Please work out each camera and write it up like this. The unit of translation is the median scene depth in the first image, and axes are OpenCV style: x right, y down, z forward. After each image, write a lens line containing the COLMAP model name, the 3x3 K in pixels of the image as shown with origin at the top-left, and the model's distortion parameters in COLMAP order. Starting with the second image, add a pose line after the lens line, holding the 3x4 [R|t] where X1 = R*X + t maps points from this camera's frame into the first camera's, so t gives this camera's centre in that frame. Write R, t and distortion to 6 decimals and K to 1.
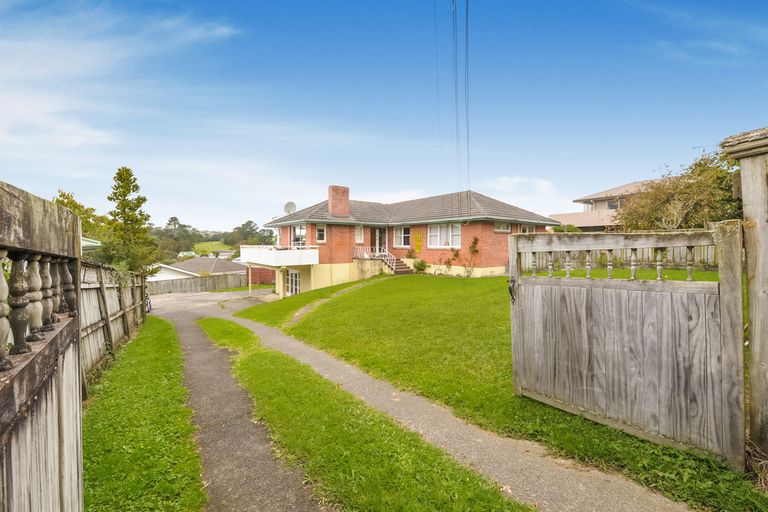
lens RADIAL K [[304.6, 0, 385.9], [0, 304.6, 251.6], [0, 0, 1]] dist [-0.024625, -0.000006]
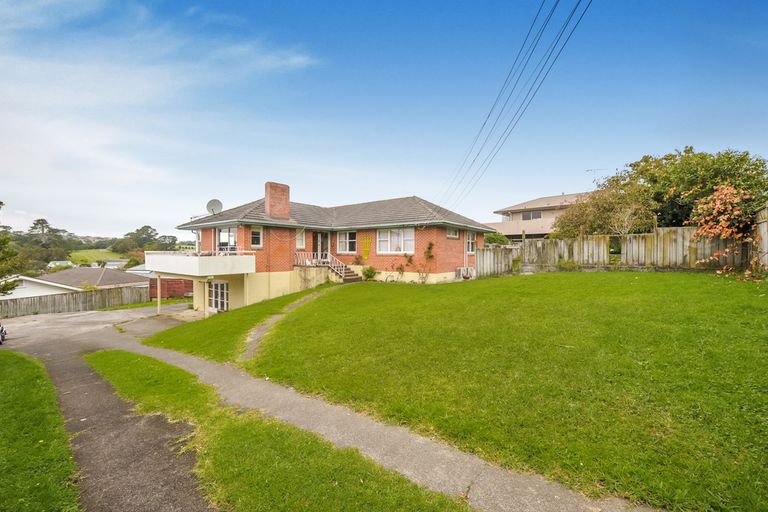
lens RADIAL K [[295.0, 0, 384.0], [0, 295.0, 256.0], [0, 0, 1]] dist [-0.024063, -0.000044]
pose [[0.965215, -0.002462, 0.261444, -0.081153], [0.005652, 0.999918, -0.011450, 0.005626], [-0.261395, 0.012529, 0.965151, 0.108599]]
